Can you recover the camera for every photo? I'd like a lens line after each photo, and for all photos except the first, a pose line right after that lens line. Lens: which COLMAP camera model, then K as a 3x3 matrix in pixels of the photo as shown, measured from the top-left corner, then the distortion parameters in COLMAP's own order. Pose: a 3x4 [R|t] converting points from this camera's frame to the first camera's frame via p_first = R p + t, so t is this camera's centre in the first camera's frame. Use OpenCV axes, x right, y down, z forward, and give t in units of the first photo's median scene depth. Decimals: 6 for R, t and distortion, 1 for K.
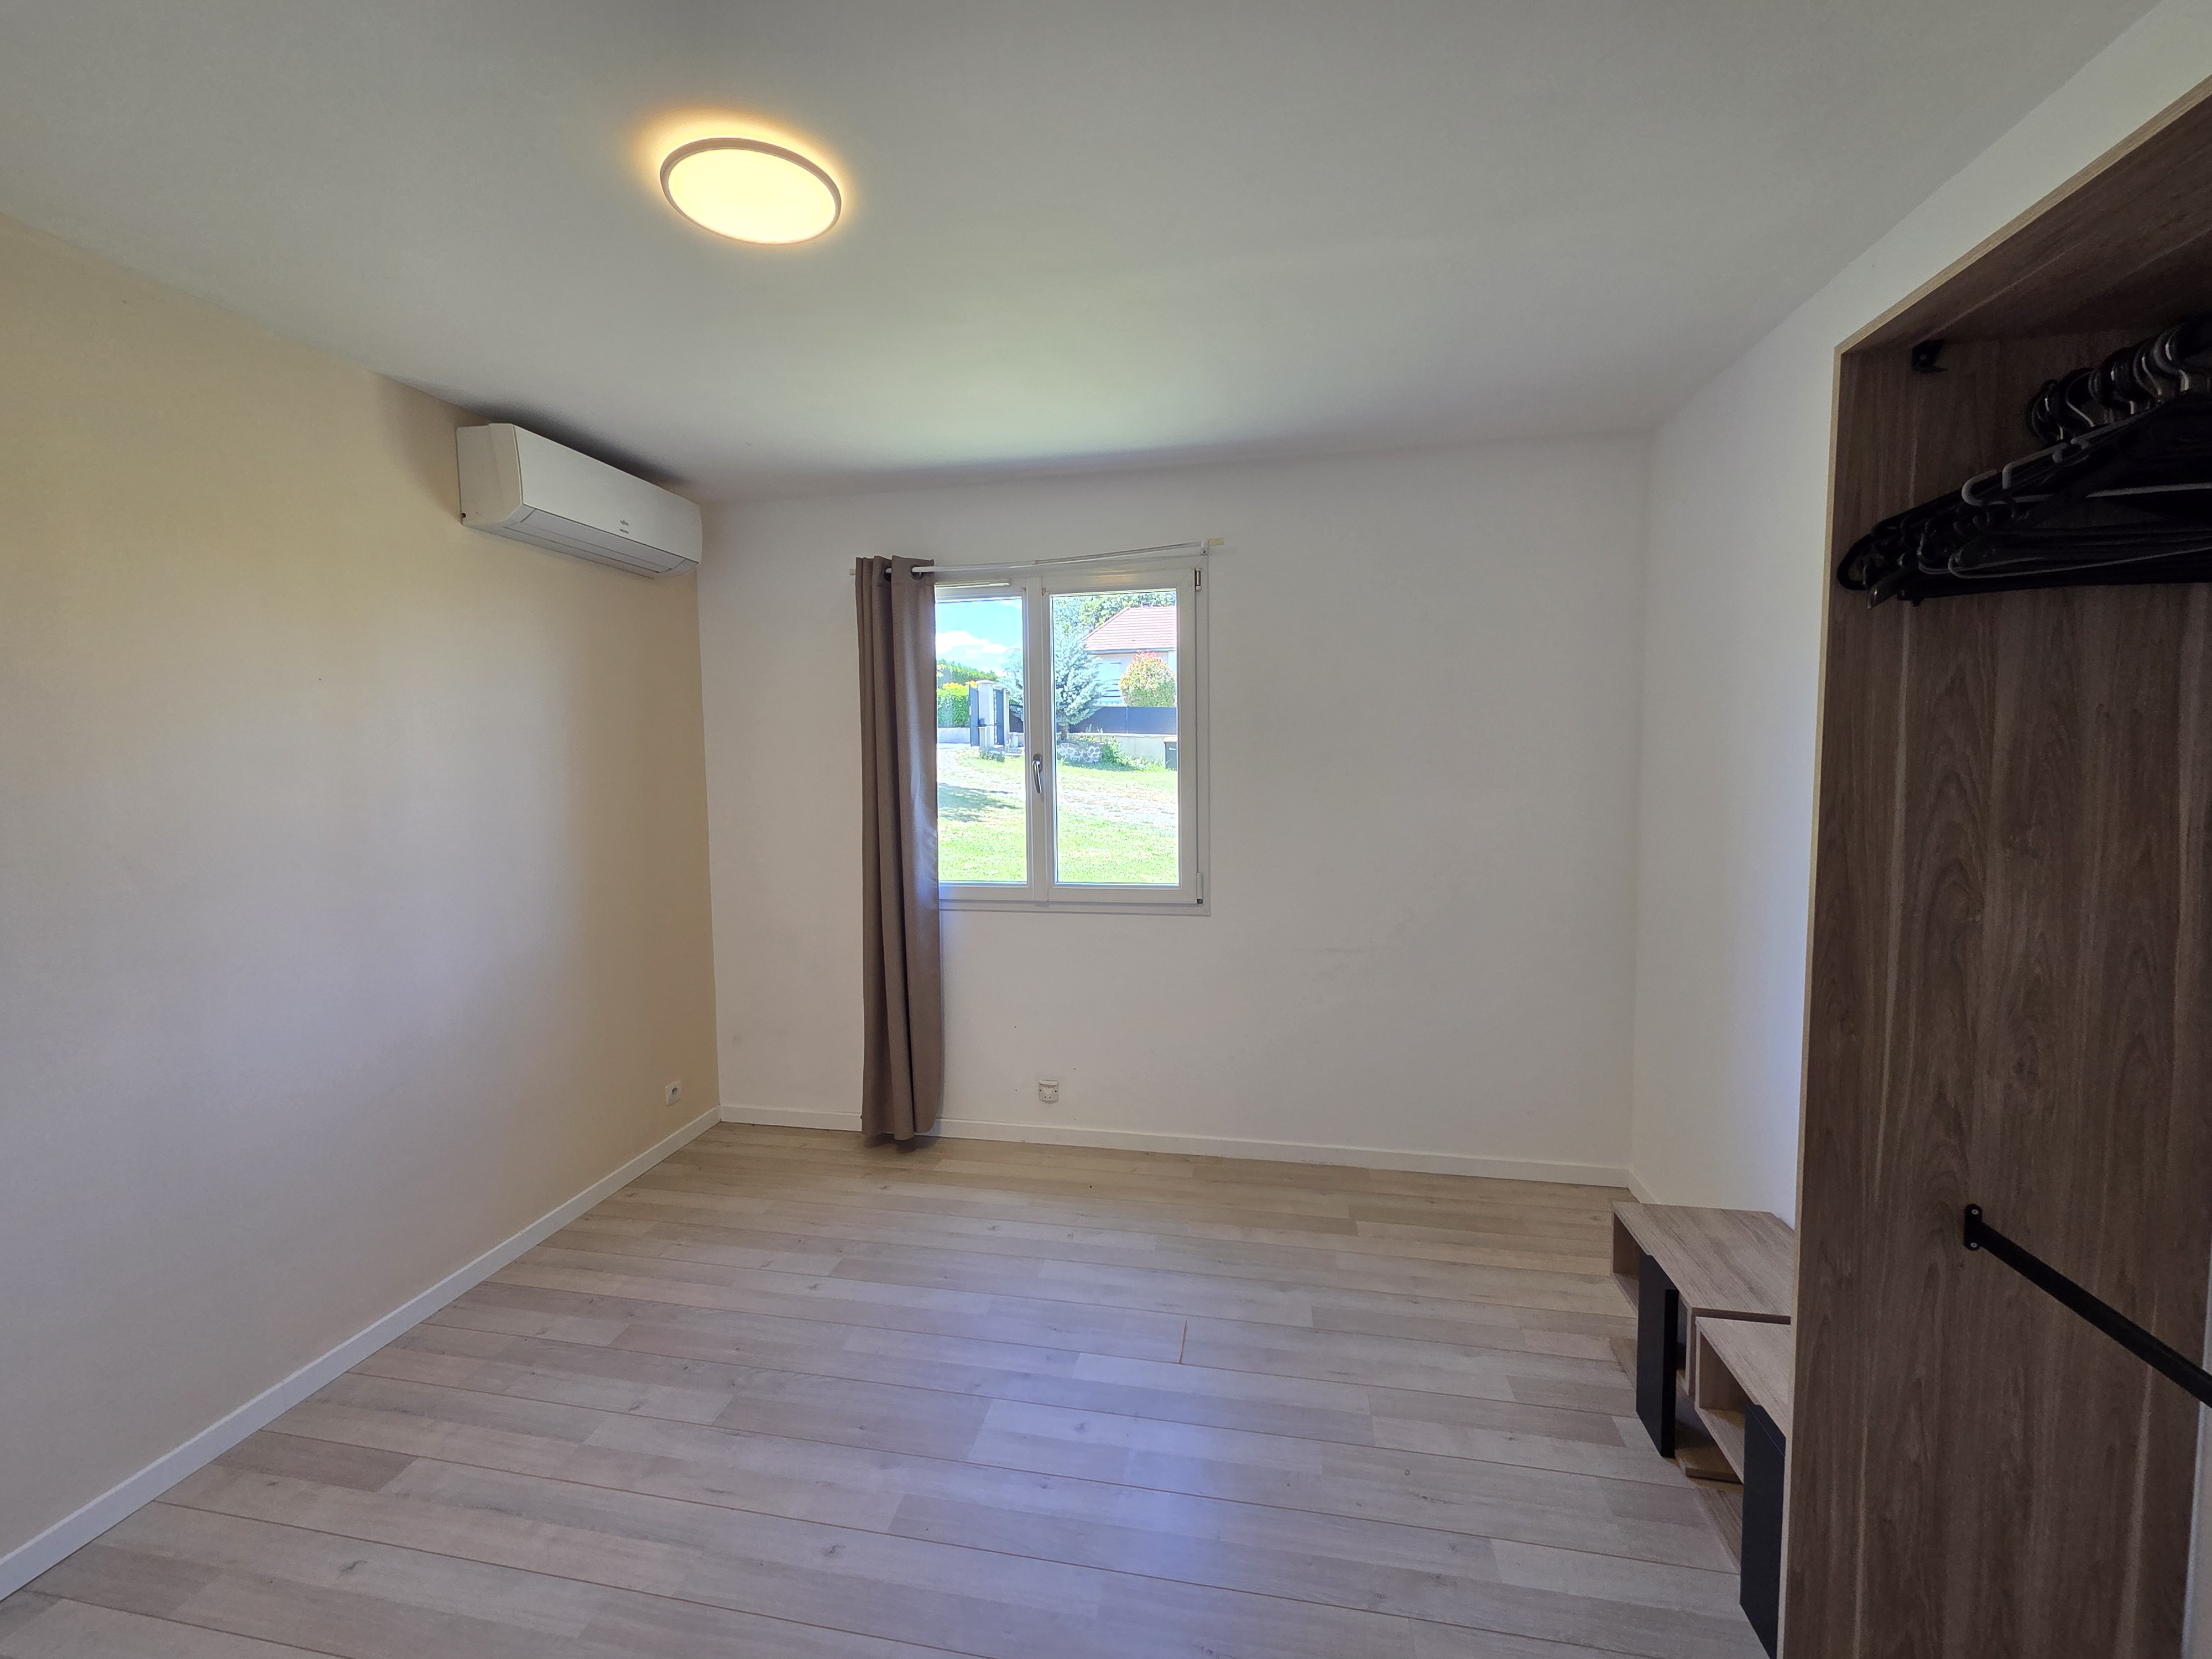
lens RADIAL K [[907.3, 0, 1104.3], [0, 907.3, 828.3], [0, 0, 1]] dist [0.000388, 0.000295]
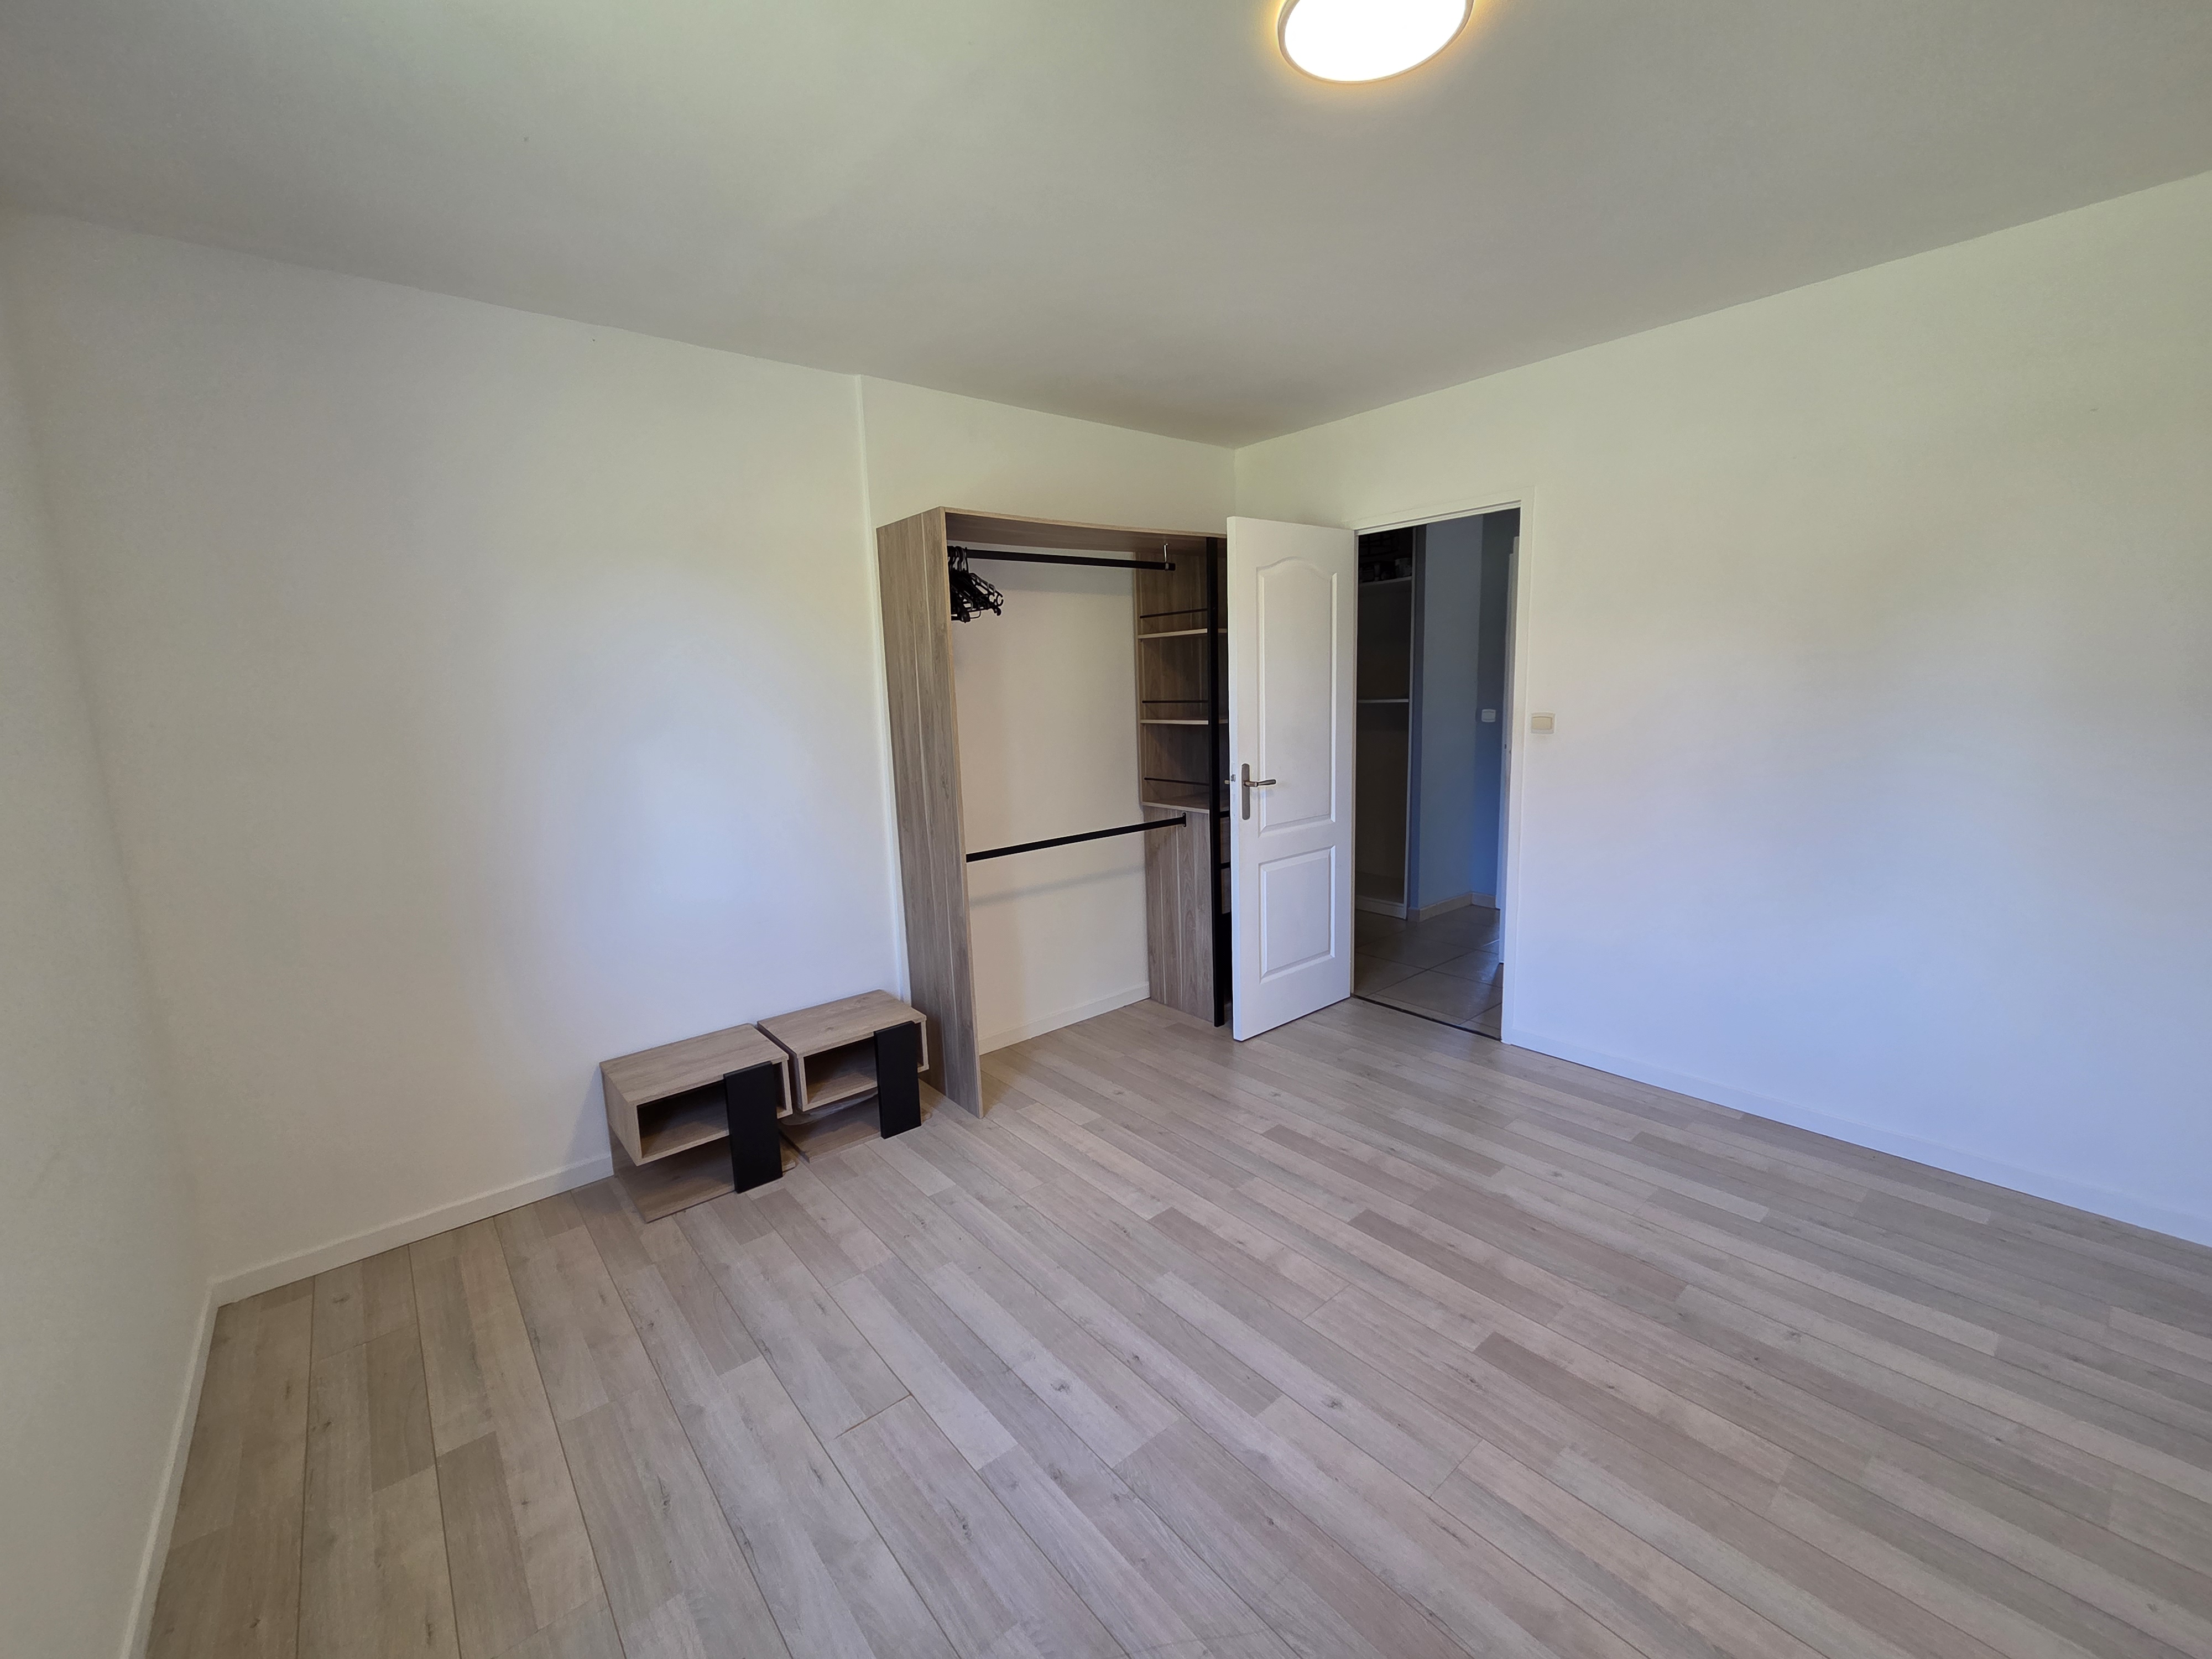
lens RADIAL K [[907.3, 0, 1107.3], [0, 907.3, 828.9], [0, 0, 1]] dist [0.000388, 0.000295]
pose [[-0.778092, -0.061227, 0.625159, -0.580259], [0.092256, 0.973307, 0.210149, -0.087727], [-0.621338, 0.221190, -0.751674, 1.469715]]
